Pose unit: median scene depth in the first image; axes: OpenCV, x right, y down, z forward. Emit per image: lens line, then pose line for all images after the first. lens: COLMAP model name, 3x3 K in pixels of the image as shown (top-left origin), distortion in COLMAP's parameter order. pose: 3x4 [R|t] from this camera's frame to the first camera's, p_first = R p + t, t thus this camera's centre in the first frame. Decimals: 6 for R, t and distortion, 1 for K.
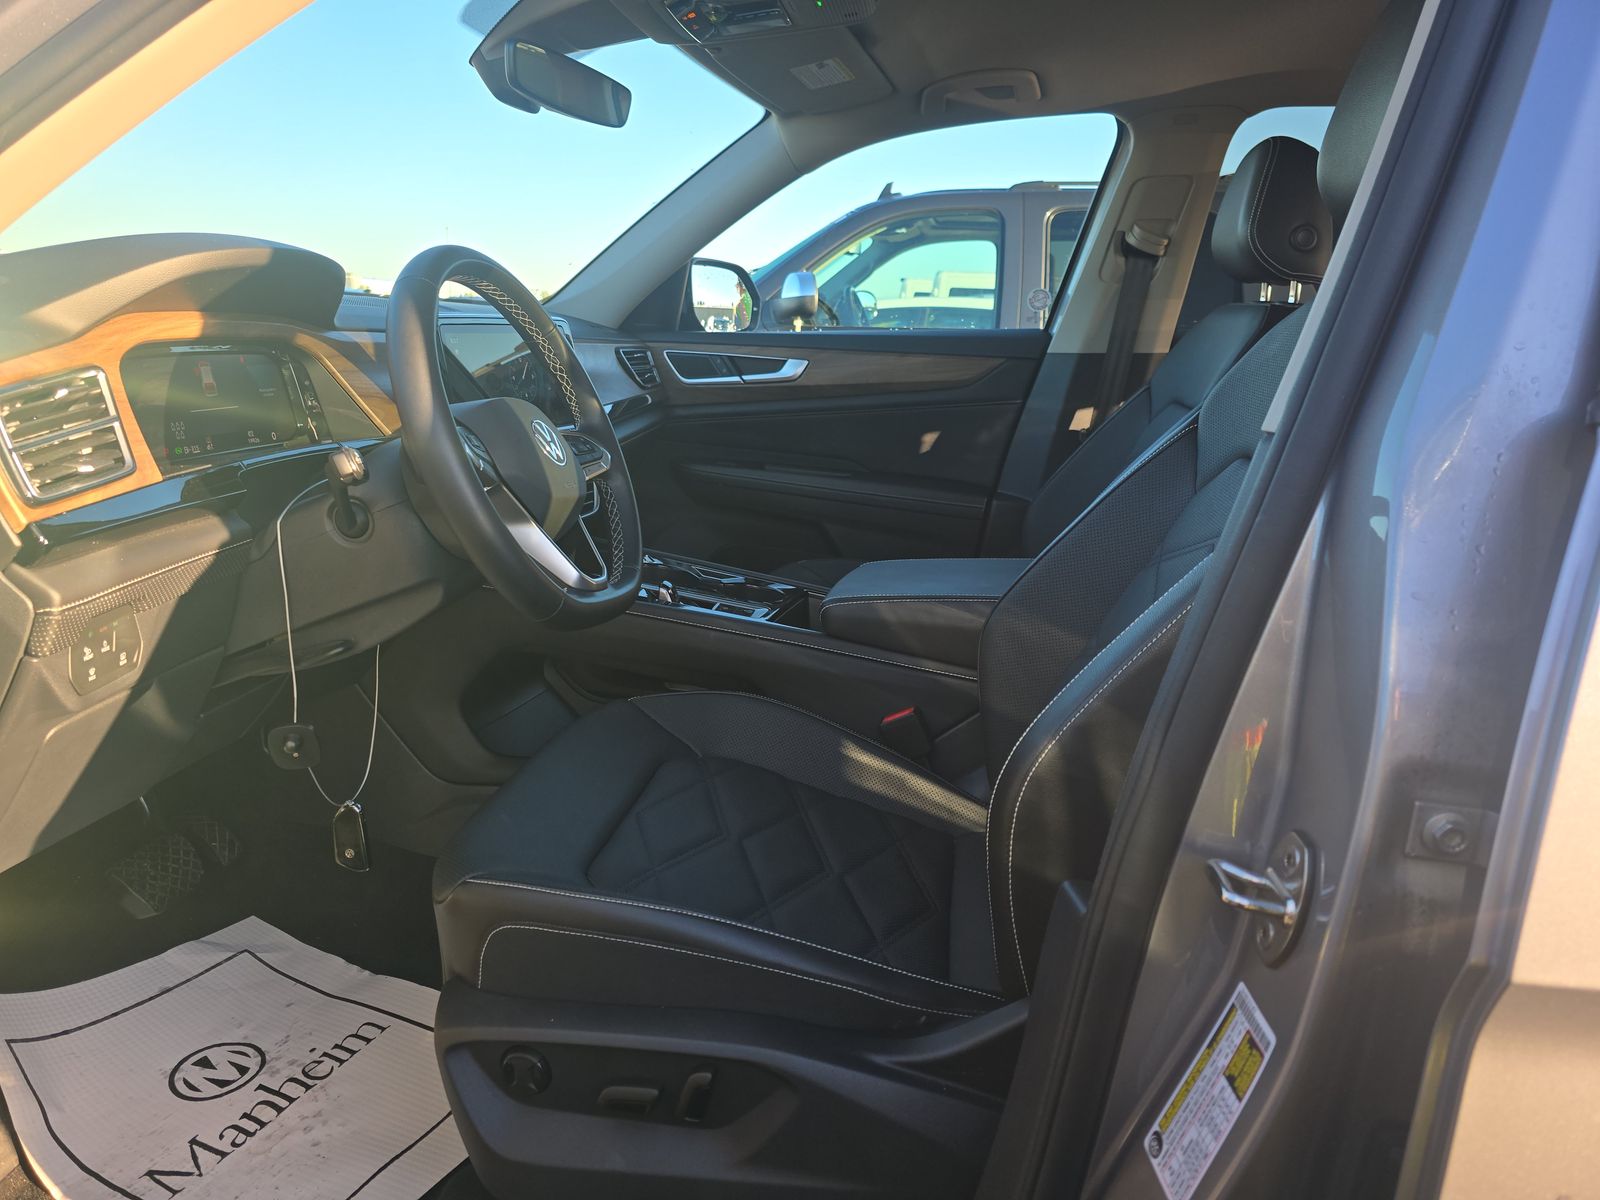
lens RADIAL K [[1087.7, 0, 800.0], [0, 1087.7, 600.0], [0, 0, 1]] dist [0.078805, -0.075459]
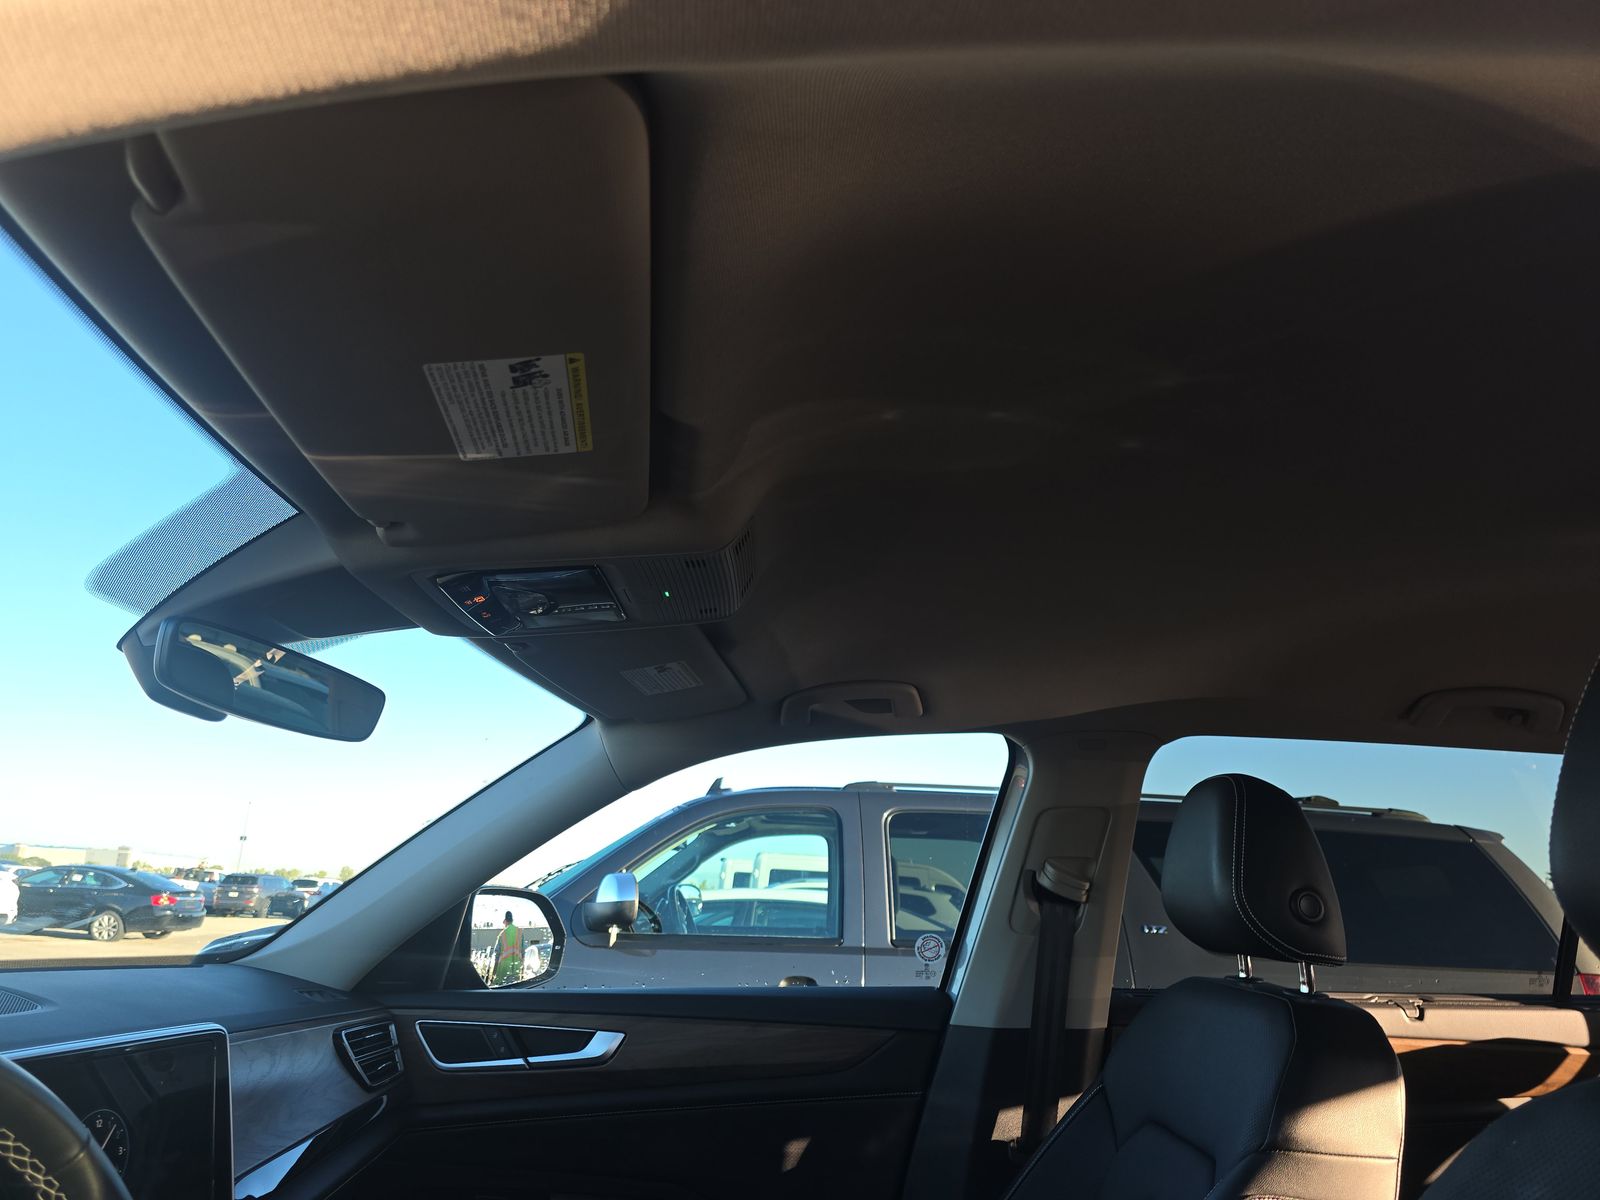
lens RADIAL K [[1087.7, 0, 800.0], [0, 1087.7, 600.0], [0, 0, 1]] dist [0.078805, -0.075459]
pose [[0.987115, 0.047718, 0.152732, -0.002783], [0.033571, 0.871499, -0.489247, -0.111018], [-0.156452, 0.488071, 0.858667, 0.226470]]
